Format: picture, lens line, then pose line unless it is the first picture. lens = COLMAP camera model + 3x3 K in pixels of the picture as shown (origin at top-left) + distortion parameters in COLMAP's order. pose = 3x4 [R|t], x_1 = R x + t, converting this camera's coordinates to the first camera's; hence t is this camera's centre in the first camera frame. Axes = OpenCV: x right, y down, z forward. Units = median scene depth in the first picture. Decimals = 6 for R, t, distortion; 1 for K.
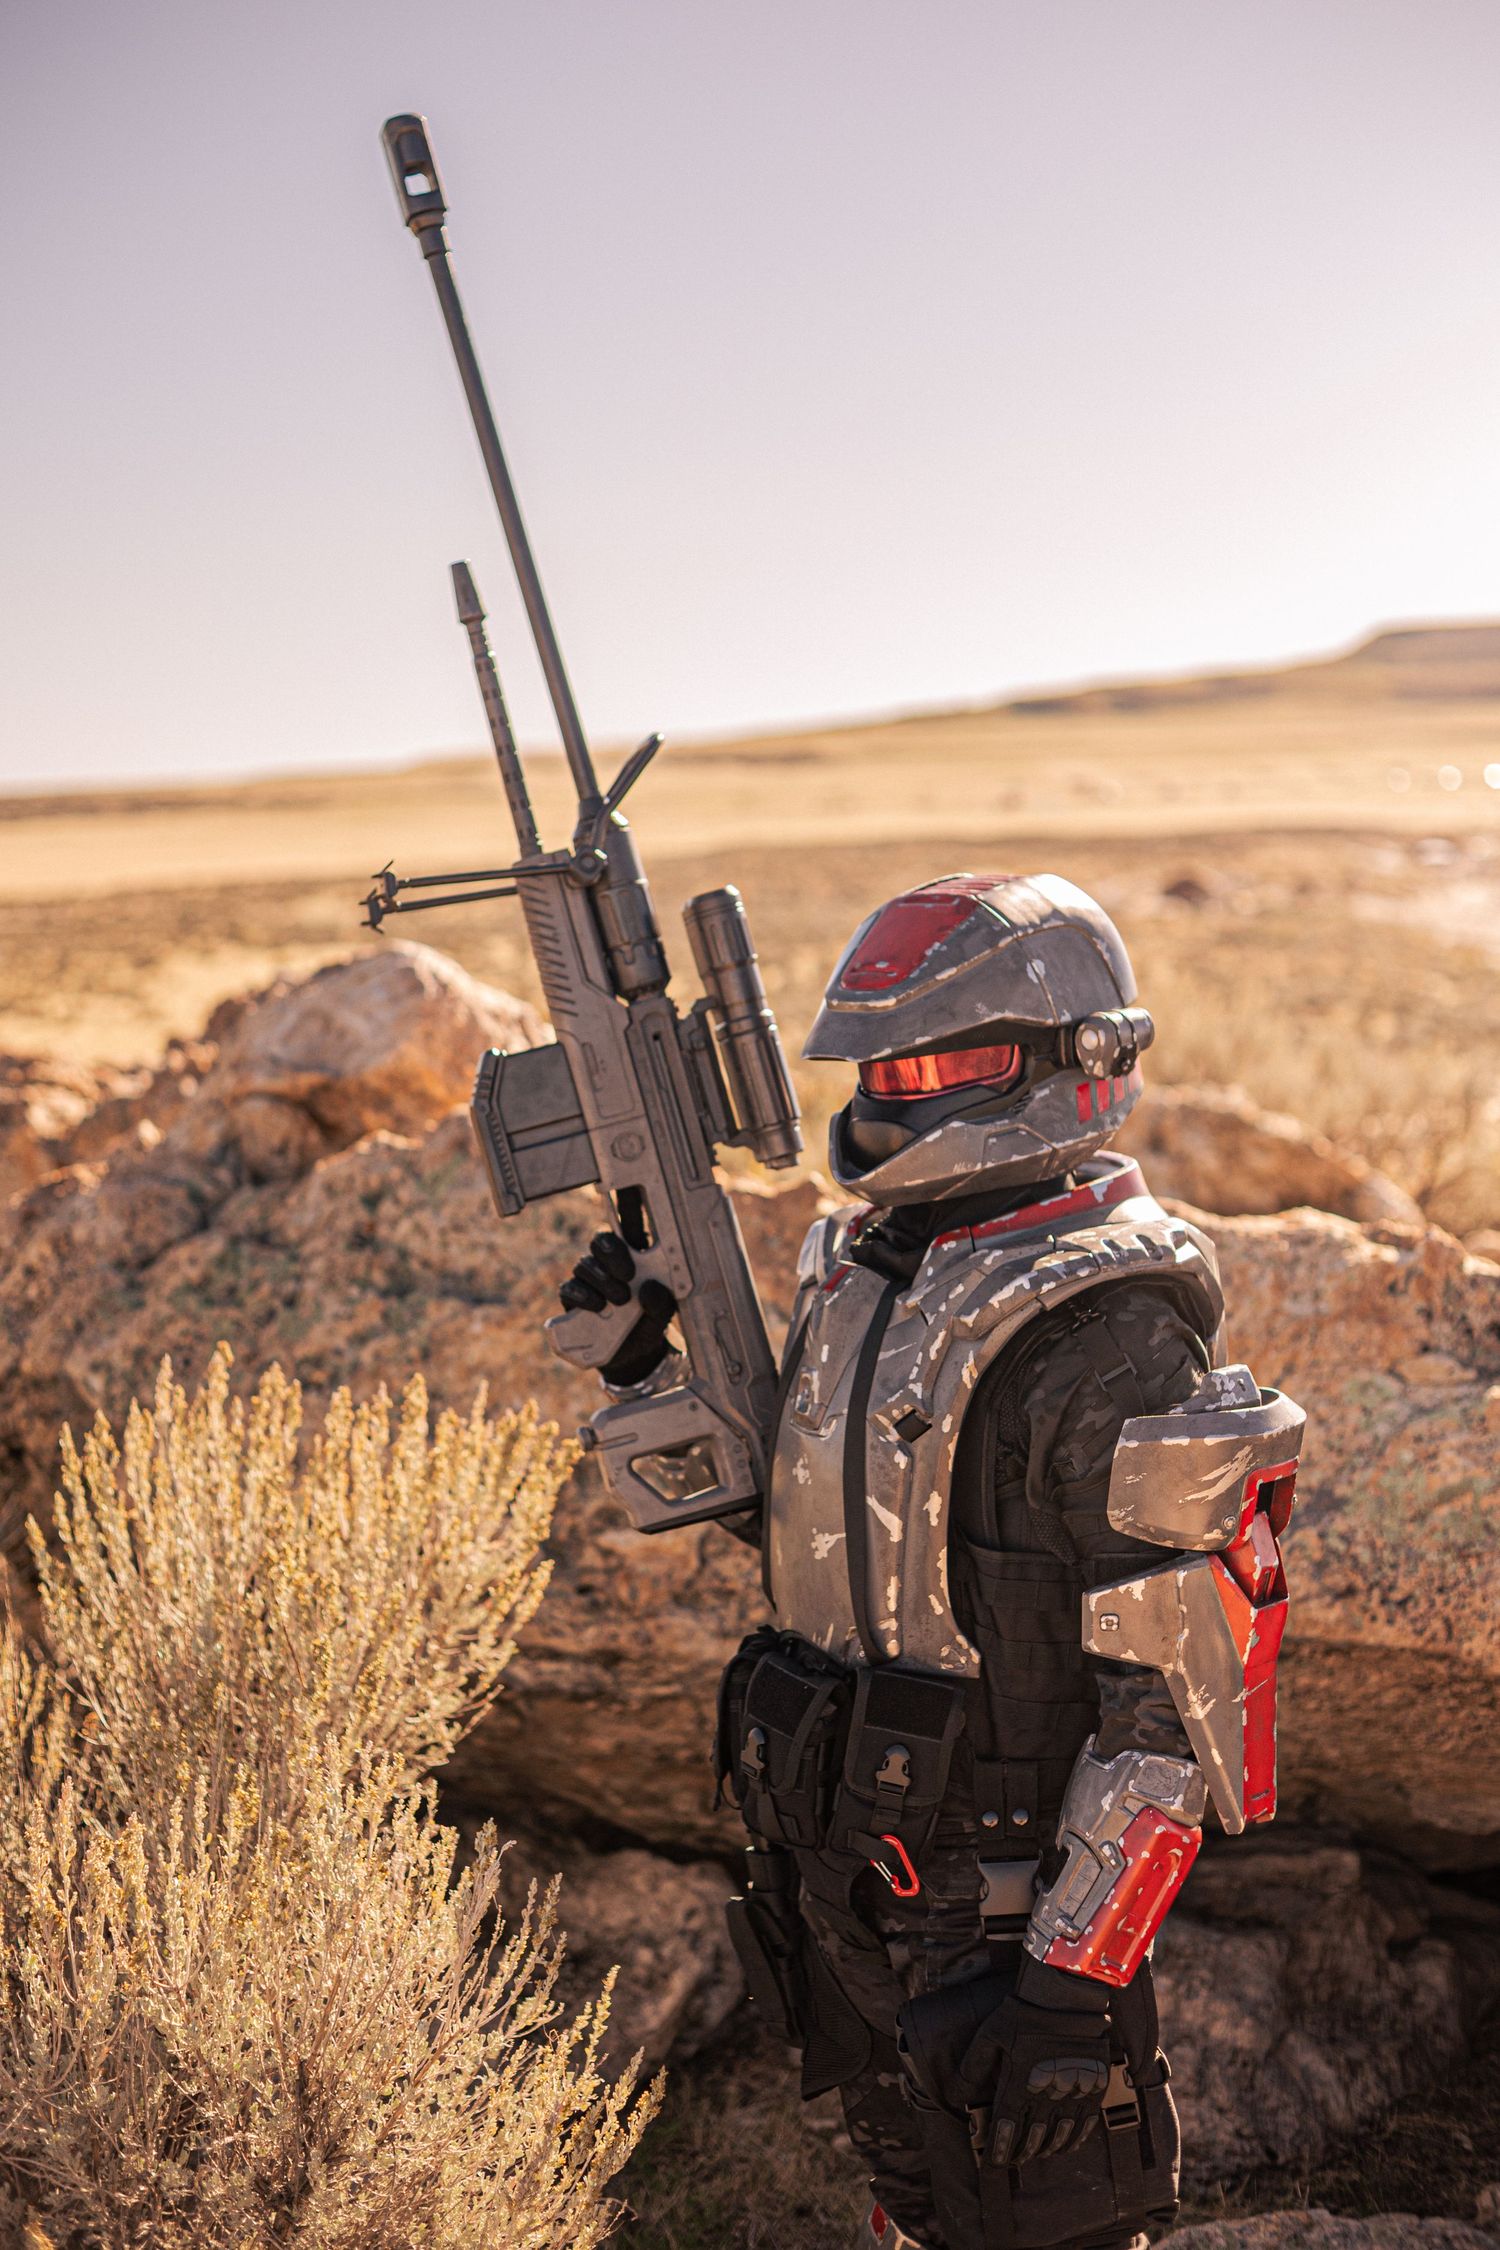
lens RADIAL K [[3252.7, 0, 799.7], [0, 3252.7, 1049.1], [0, 0, 1]] dist [-0.095969, 0.000000]
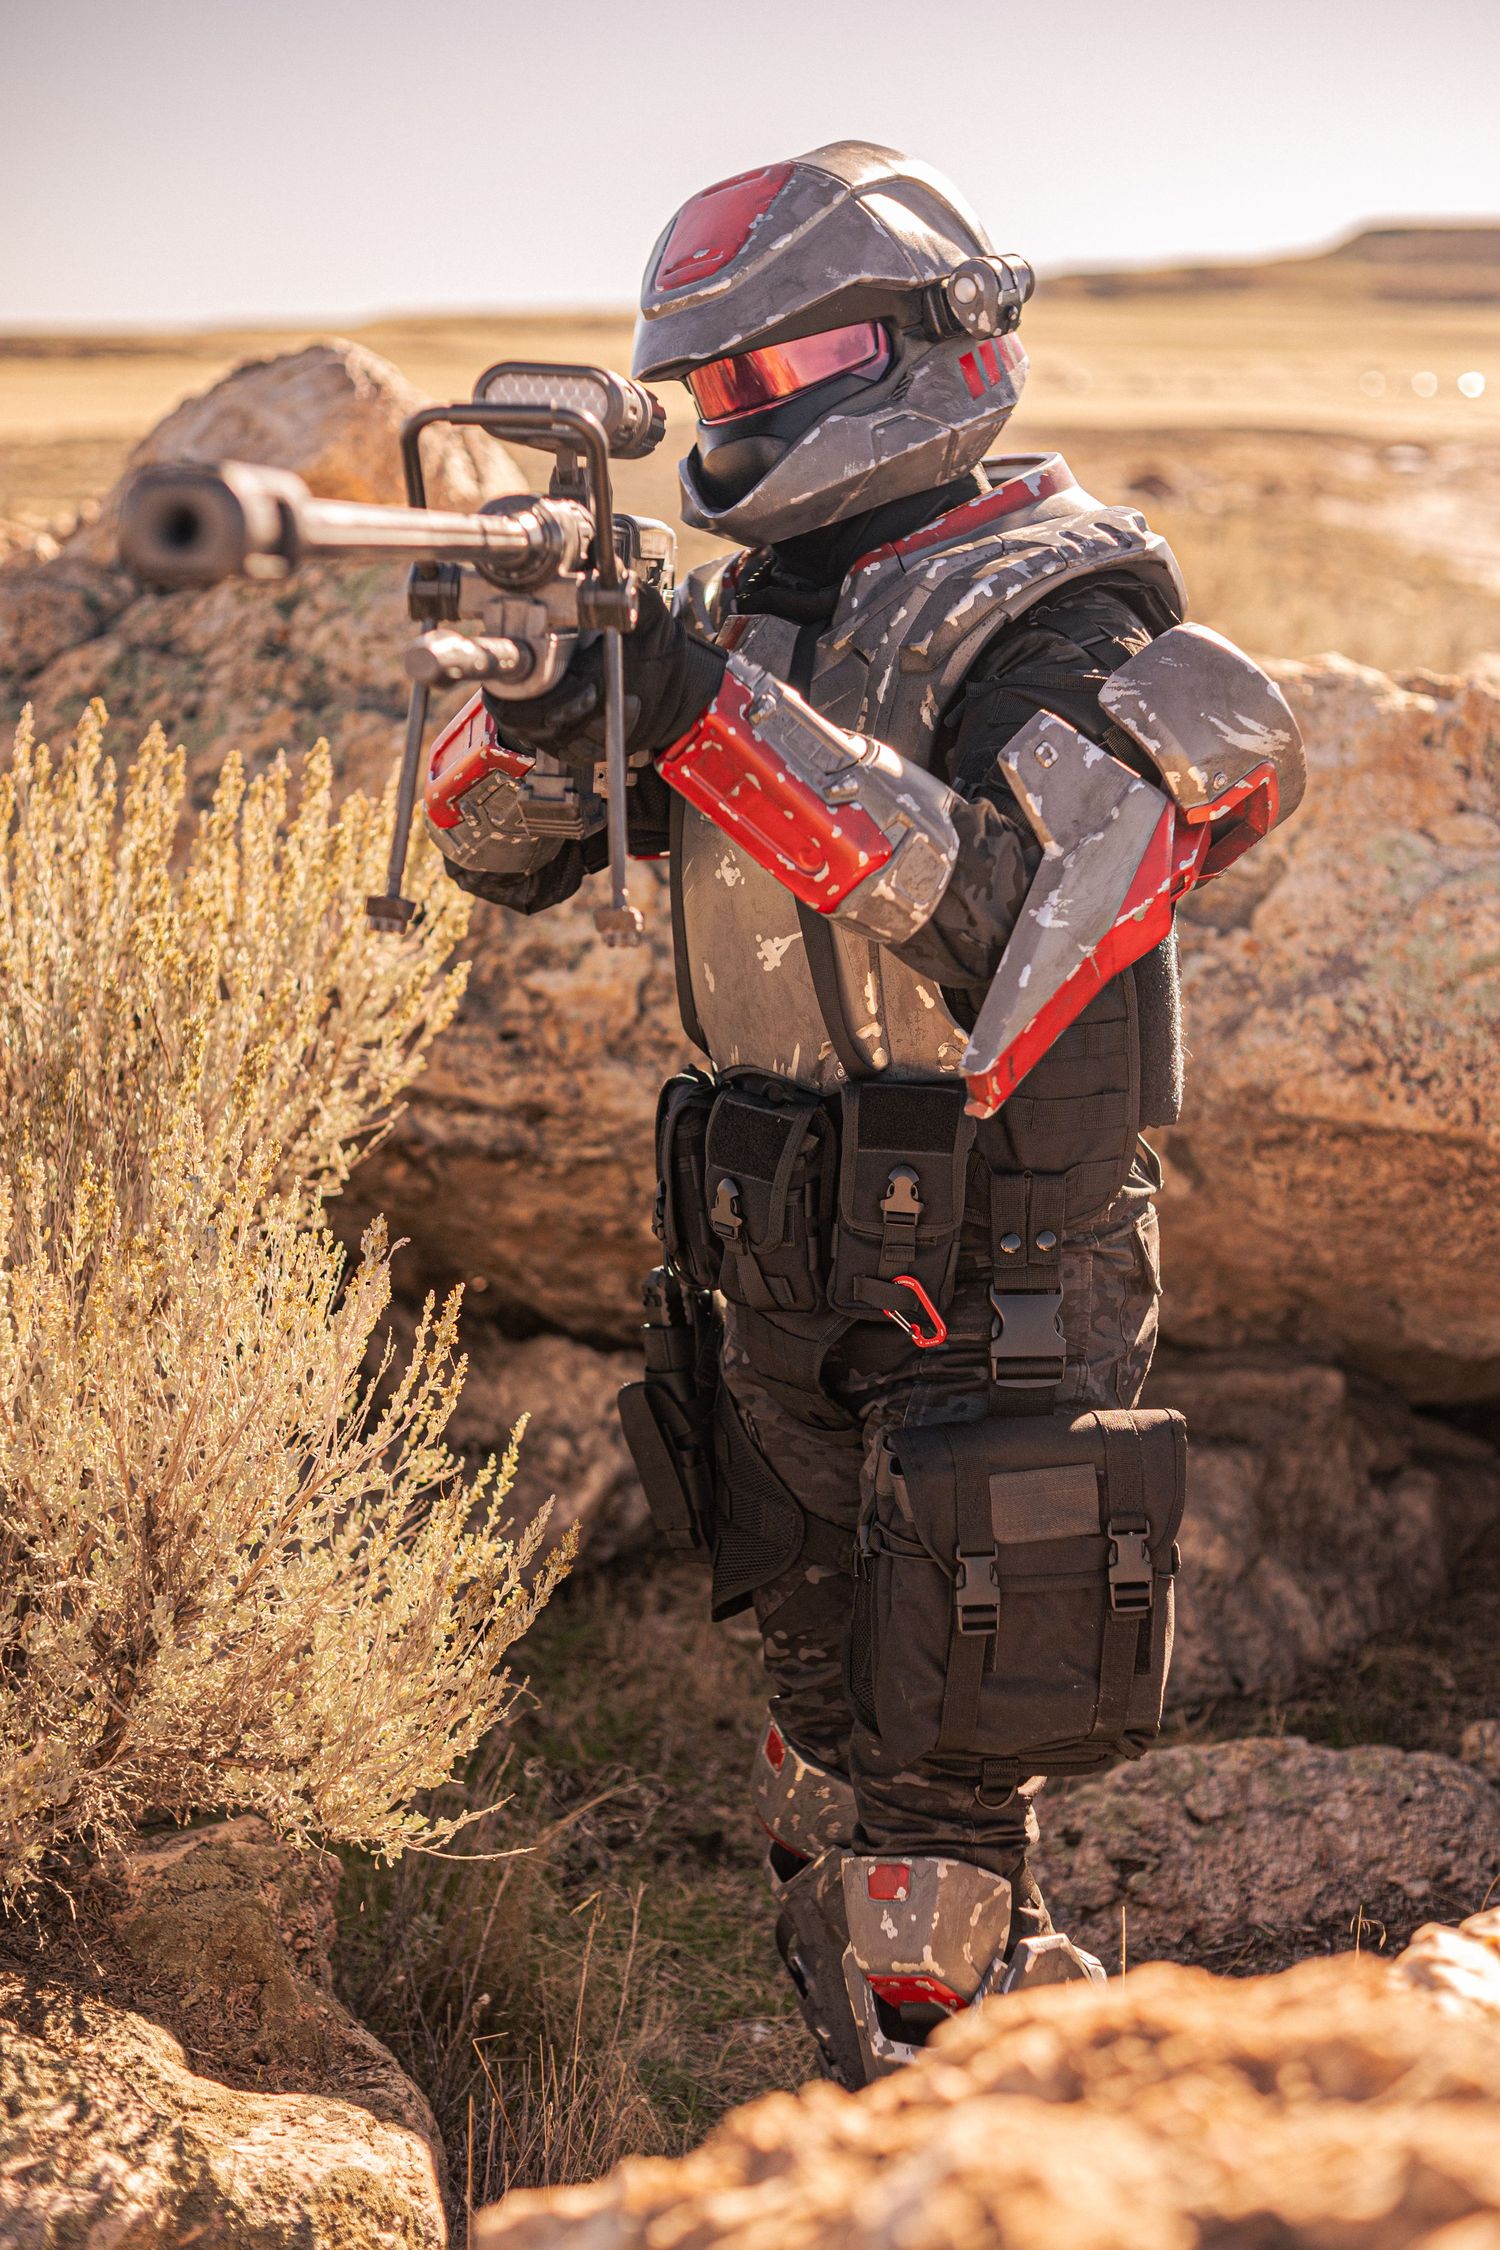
lens RADIAL K [[3252.7, 0, 810.2], [0, 3252.7, 1078.8], [0, 0, 1]] dist [-0.095969, 0.000000]
pose [[0.998810, 0.042560, 0.023803, -0.004134], [-0.045386, 0.989865, 0.134562, 0.054812], [-0.017835, -0.135482, 0.990619, 0.110337]]
